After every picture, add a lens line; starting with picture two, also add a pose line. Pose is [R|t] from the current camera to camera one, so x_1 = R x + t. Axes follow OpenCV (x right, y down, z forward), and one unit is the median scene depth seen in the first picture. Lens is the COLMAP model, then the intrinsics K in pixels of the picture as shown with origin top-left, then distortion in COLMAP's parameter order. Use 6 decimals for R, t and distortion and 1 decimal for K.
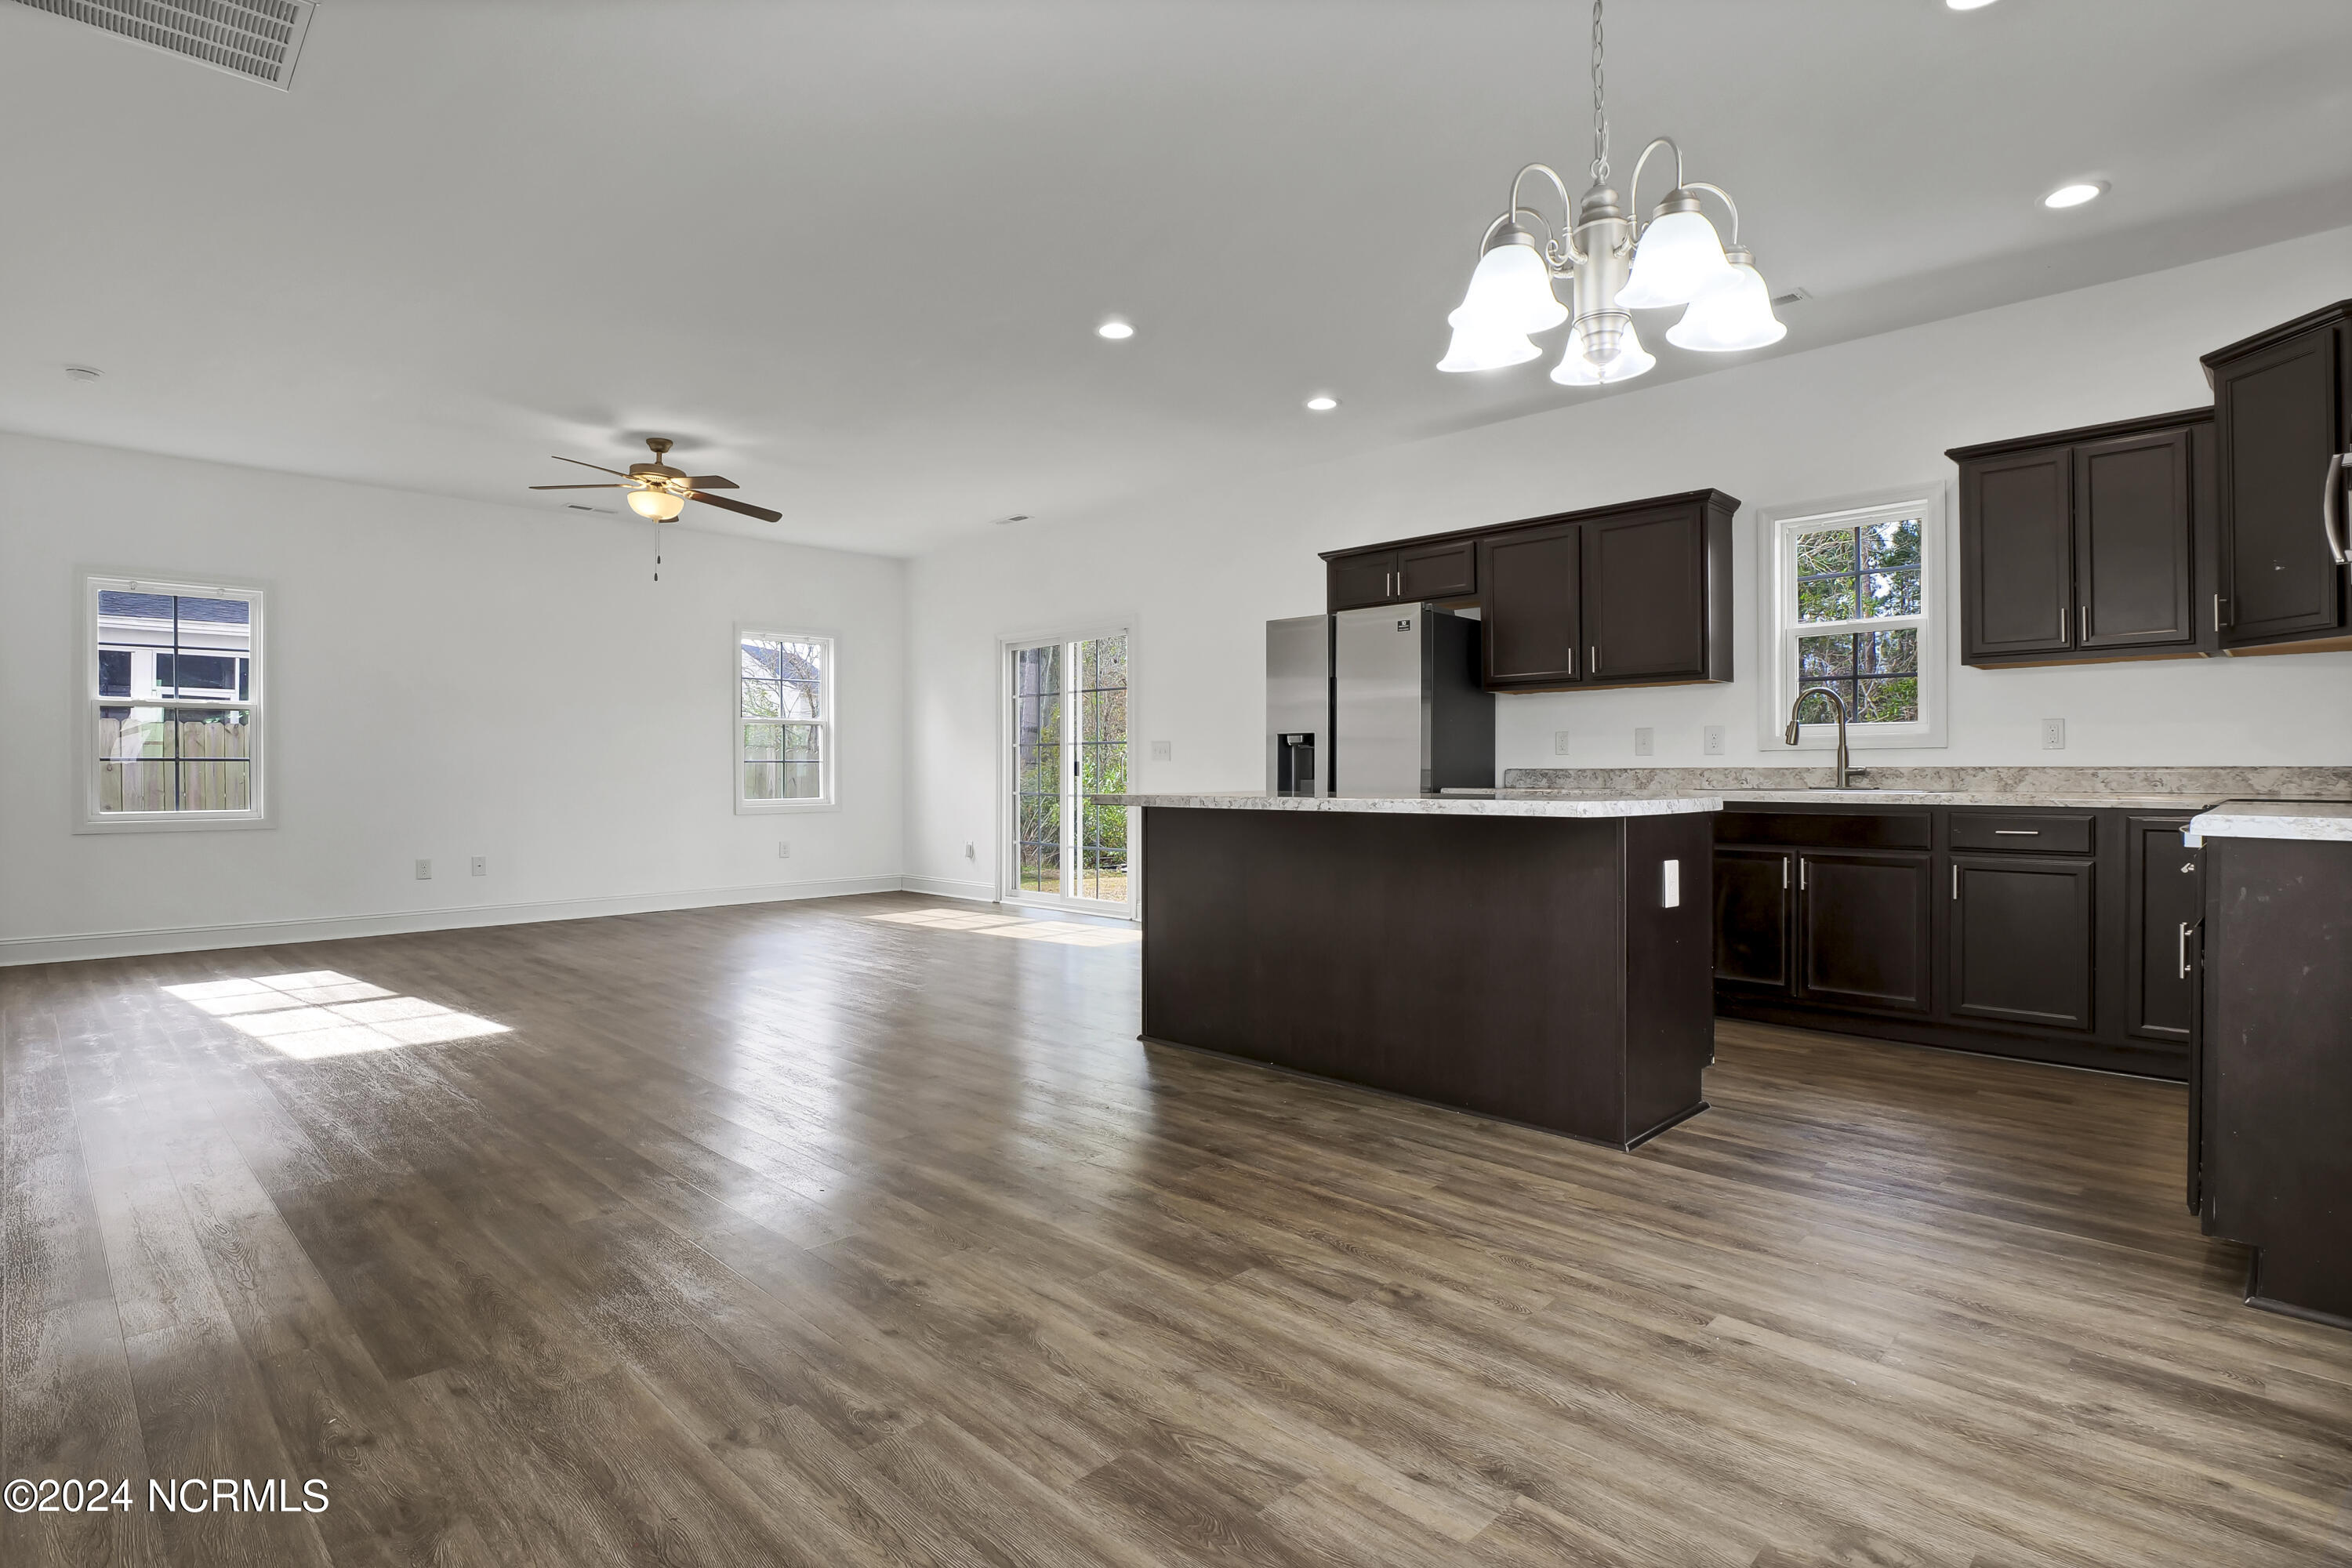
lens RADIAL K [[1165.0, 0, 1156.2], [0, 1165.0, 772.2], [0, 0, 1]] dist [-0.010345, 0.000424]
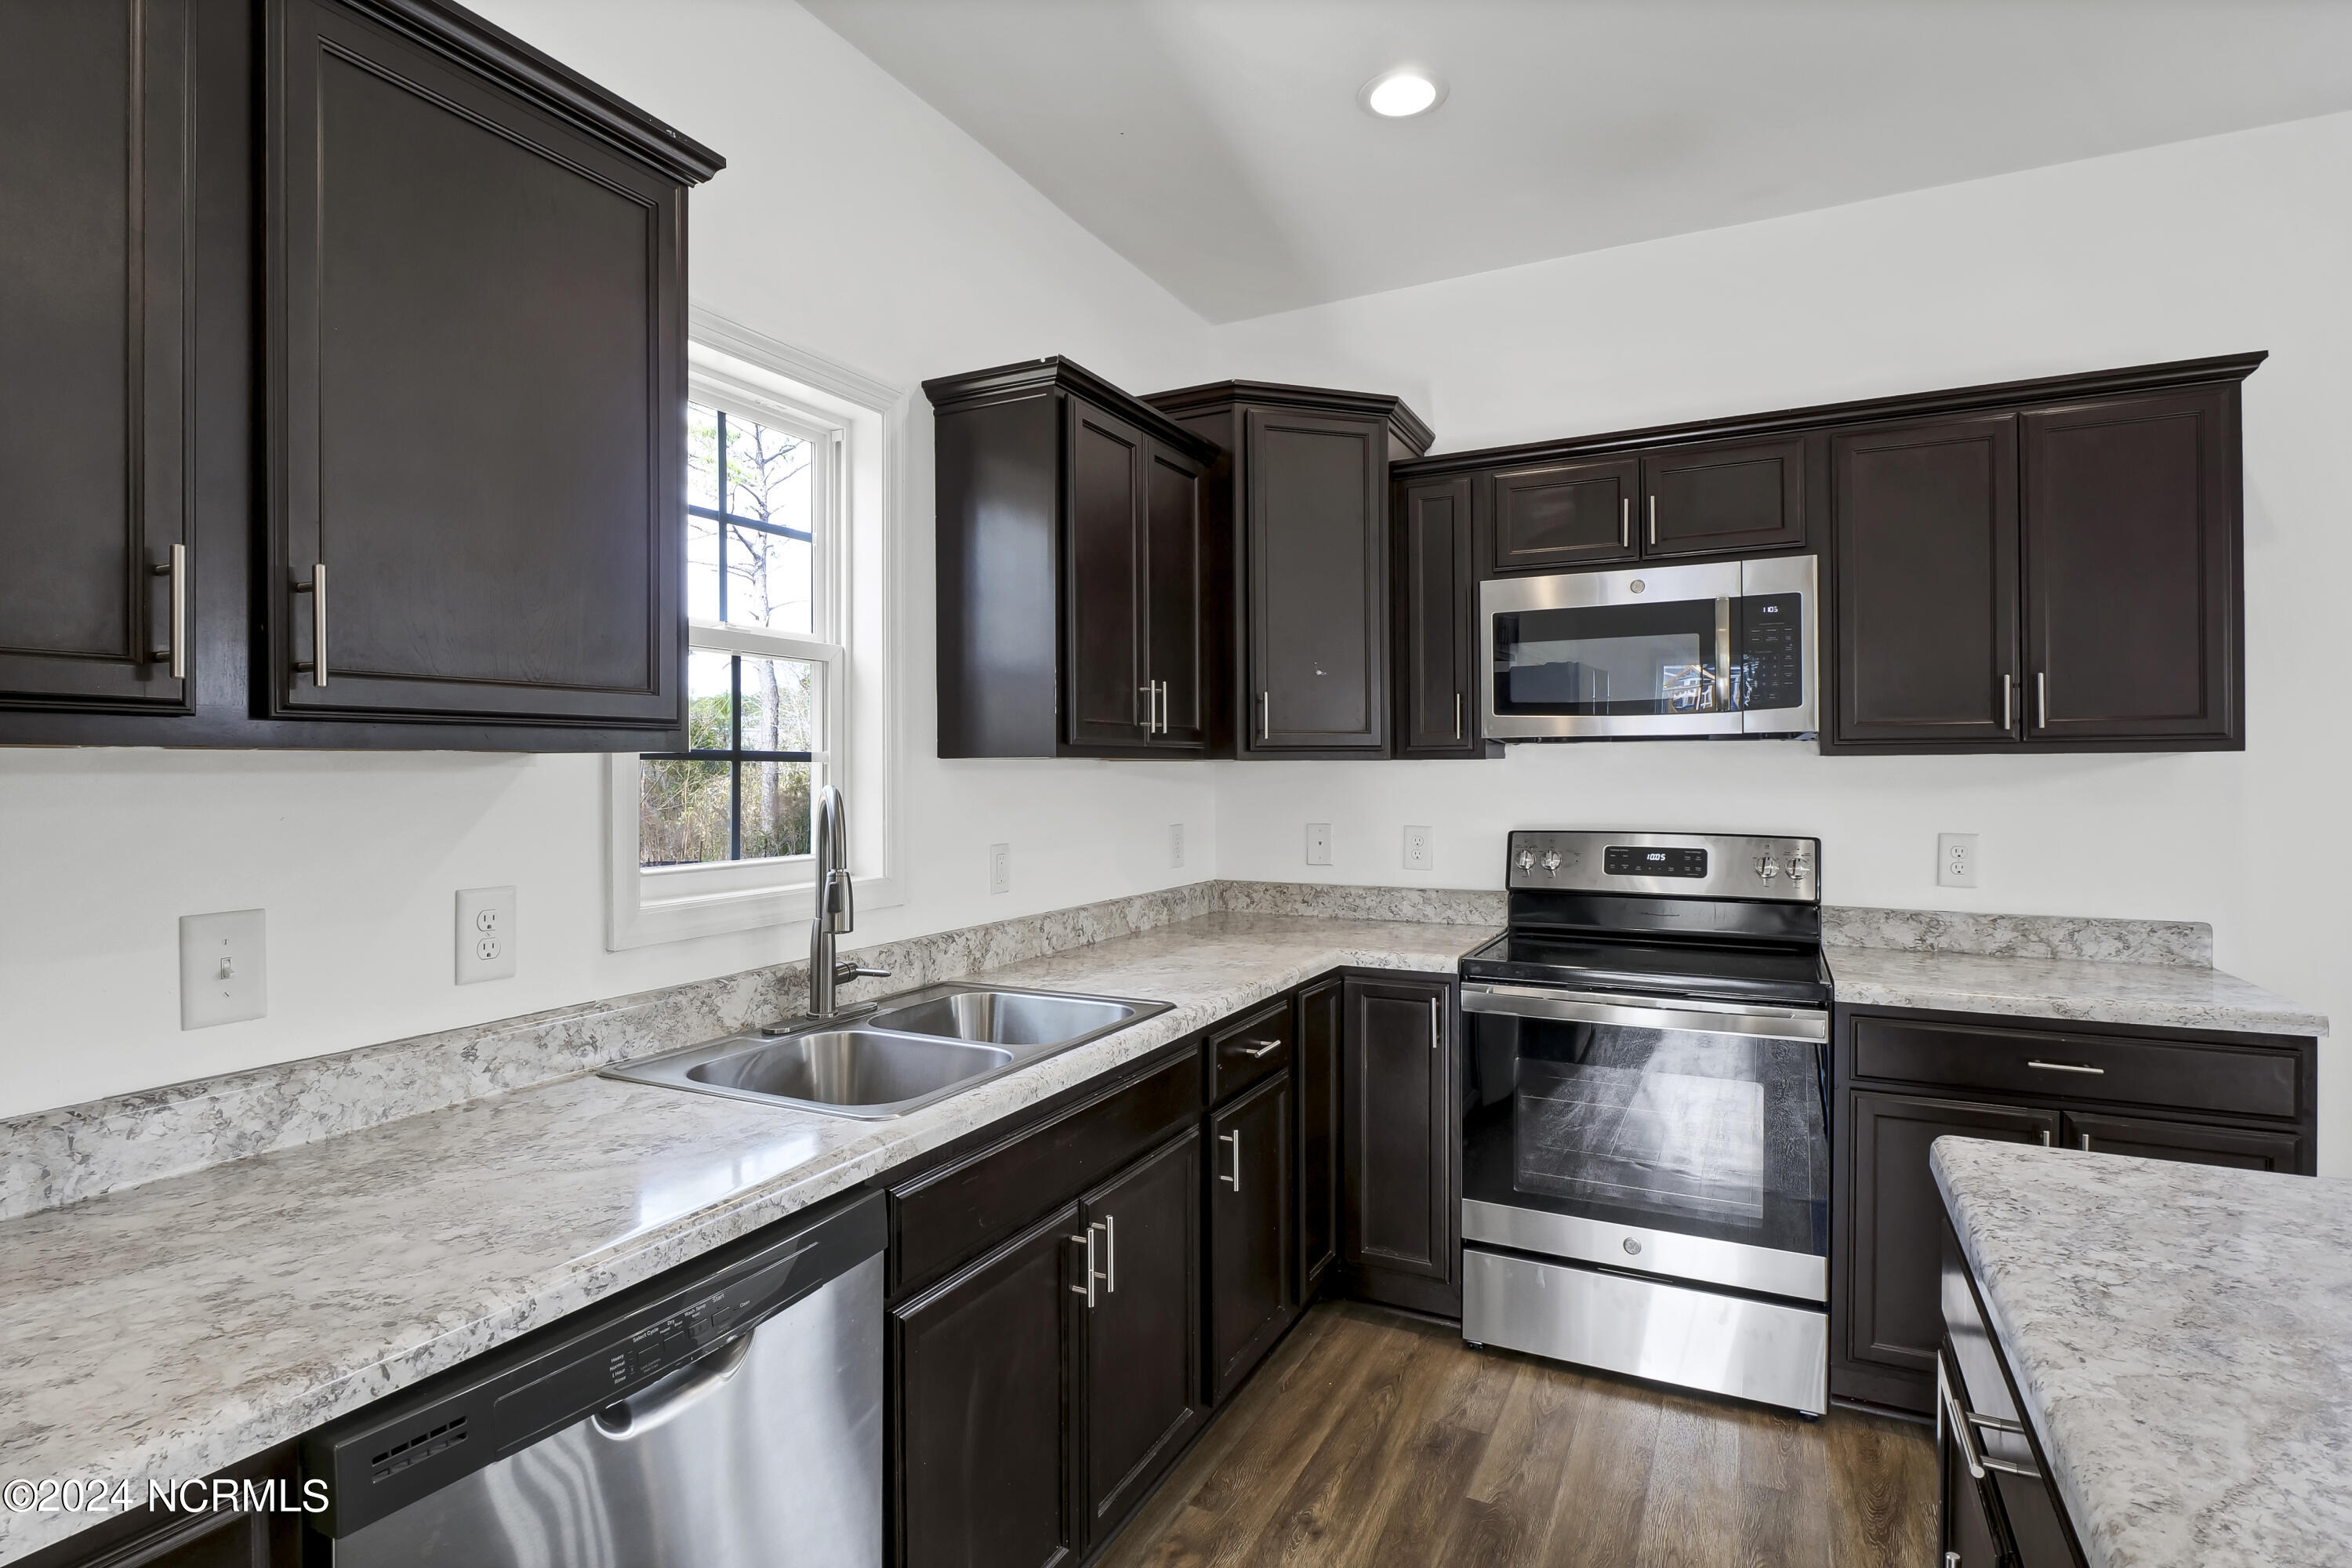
lens RADIAL K [[1162.4, 0, 1152.7], [0, 1162.4, 782.0], [0, 0, 1]] dist [-0.021088, -0.001114]
pose [[-0.299042, -0.003700, 0.954233, 0.151257], [0.007678, 0.999951, 0.006283, -0.080187], [-0.954209, 0.009205, -0.298999, 1.073836]]
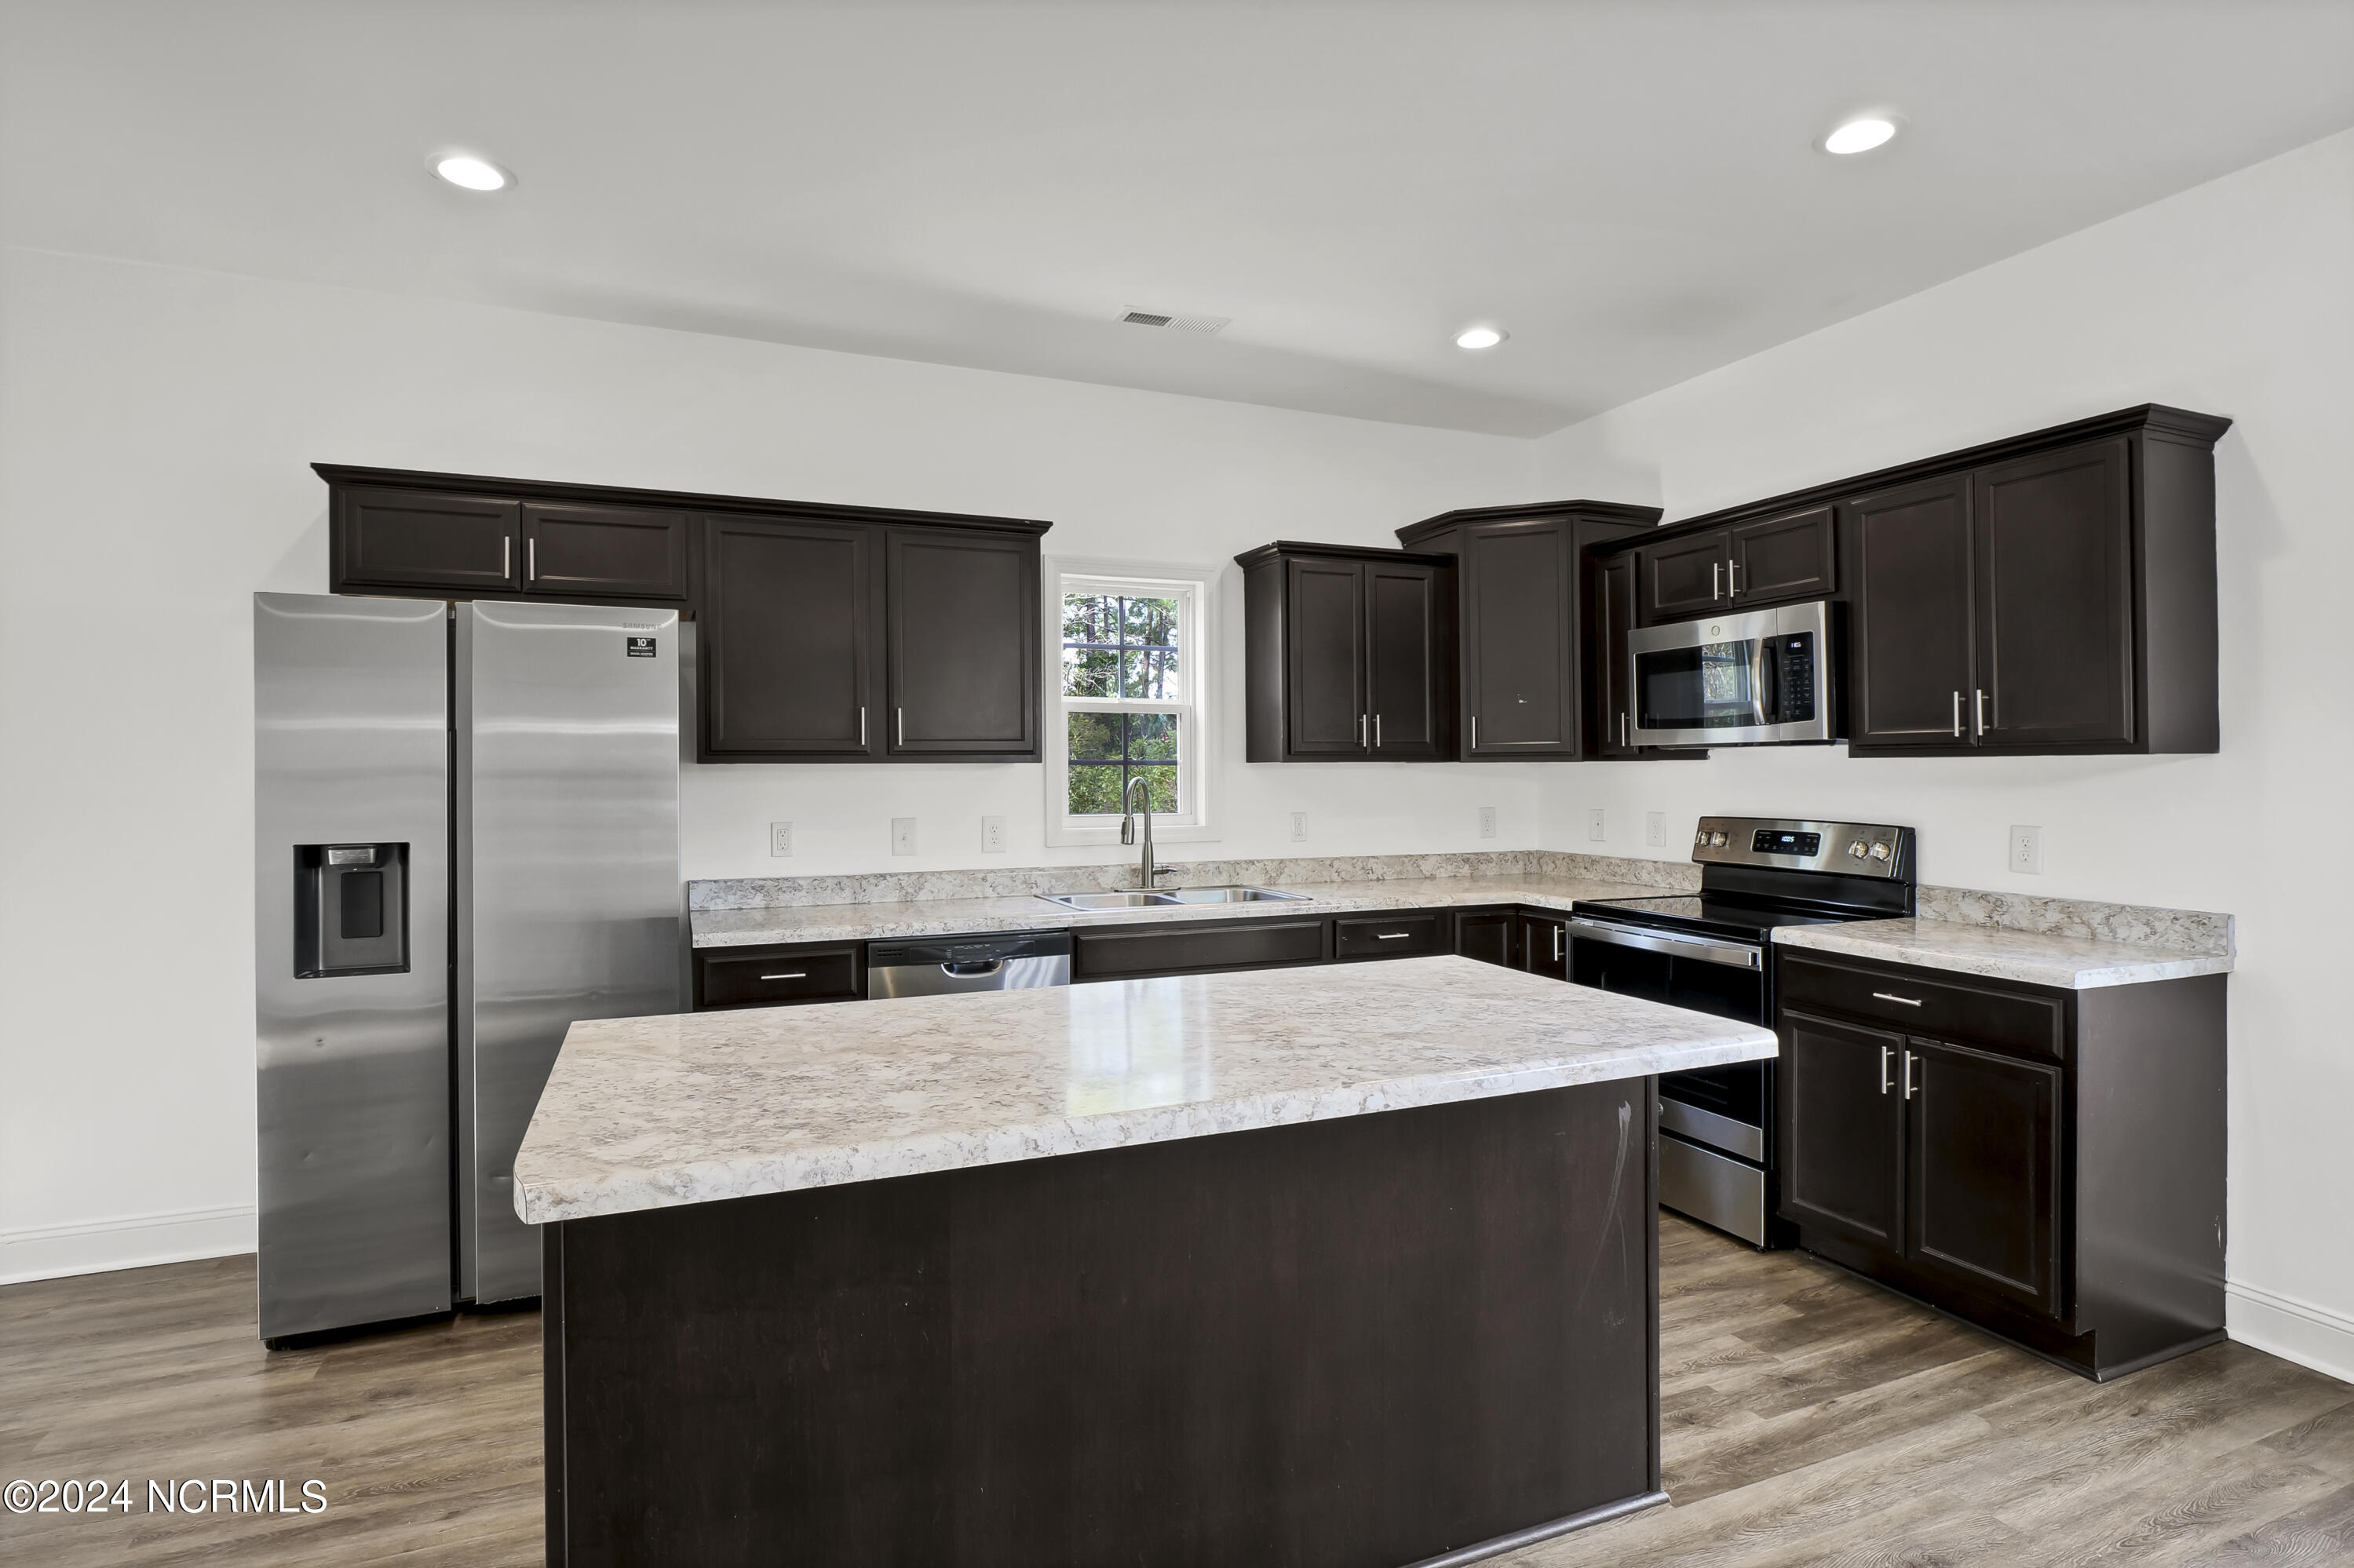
lens RADIAL K [[1165.9, 0, 1157.1], [0, 1165.9, 772.2], [0, 0, 1]] dist [-0.010345, 0.000424]
pose [[0.385397, 0.001009, 0.922750, -0.247035], [0.004435, 0.999986, -0.002946, -0.077932], [-0.922740, 0.005227, 0.385387, 0.687788]]
